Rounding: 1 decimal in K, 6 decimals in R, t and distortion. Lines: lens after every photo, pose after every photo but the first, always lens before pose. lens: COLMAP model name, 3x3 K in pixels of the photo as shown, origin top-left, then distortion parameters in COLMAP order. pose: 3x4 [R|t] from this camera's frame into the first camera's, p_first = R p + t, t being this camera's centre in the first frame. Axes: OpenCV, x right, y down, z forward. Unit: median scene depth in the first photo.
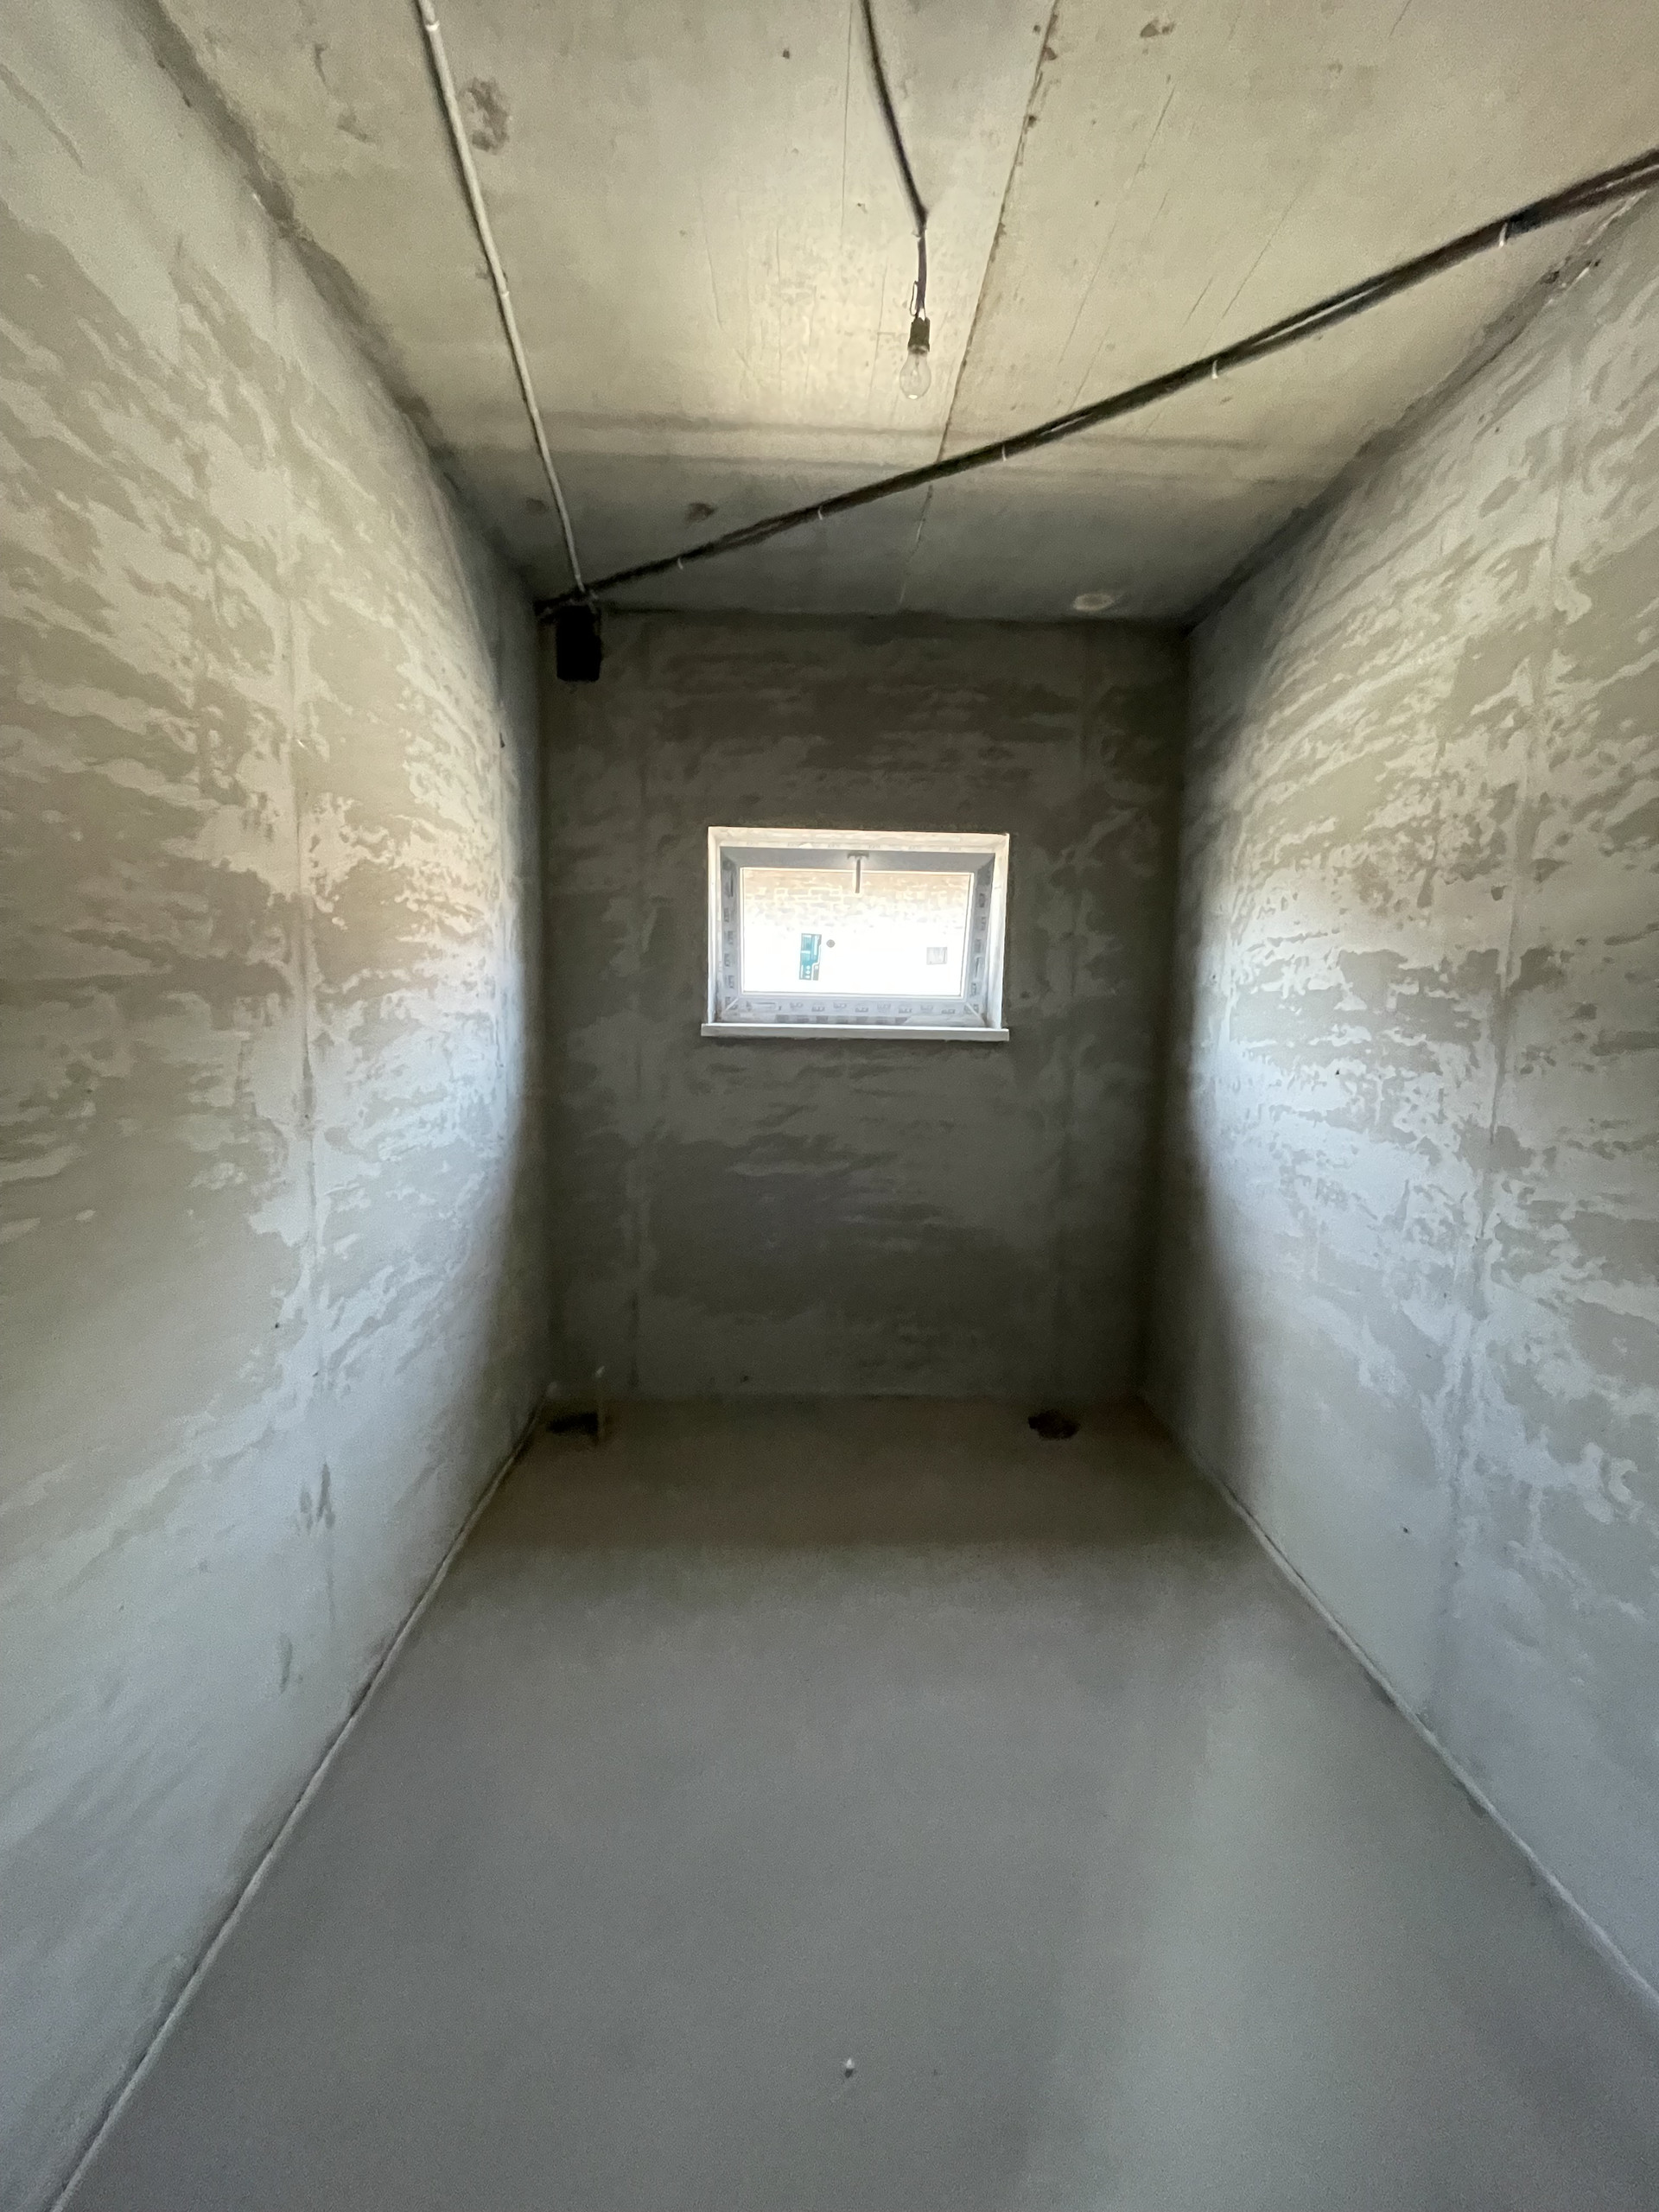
lens RADIAL K [[888.3, 0, 828.2], [0, 888.3, 1102.0], [0, 0, 1]] dist [0.000614, -0.000082]
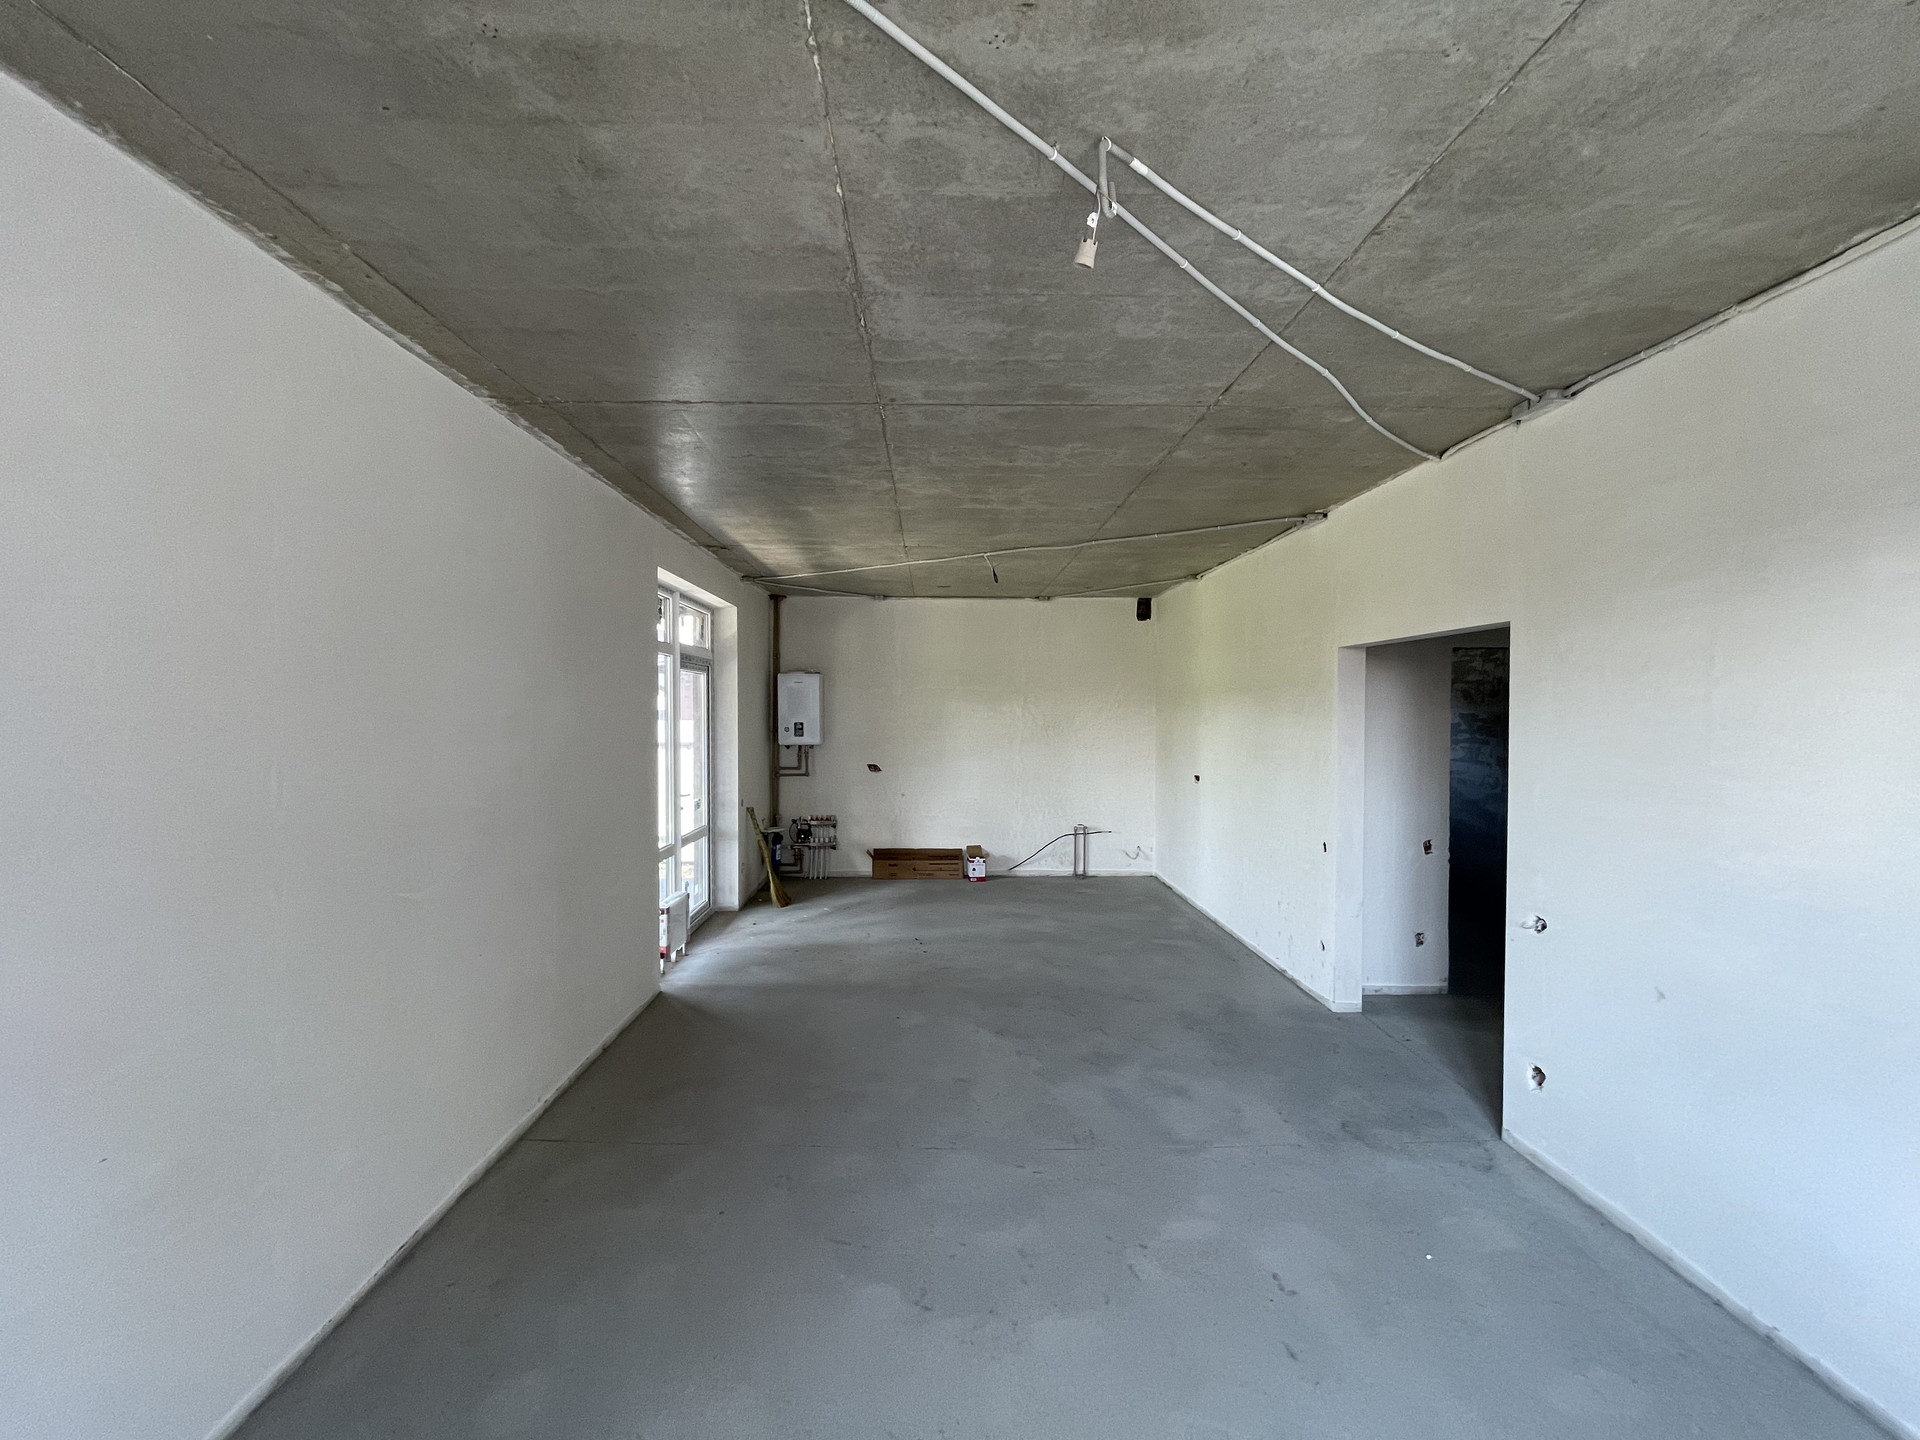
lens RADIAL K [[771.1, 0, 960.6], [0, 771.1, 719.6], [0, 0, 1]] dist [0.000614, -0.000082]
pose [[0.999954, -0.009554, -0.000104, -1.549184], [0.009480, 0.993462, -0.113772, 0.208146], [0.001190, 0.113765, 0.993507, -2.255139]]
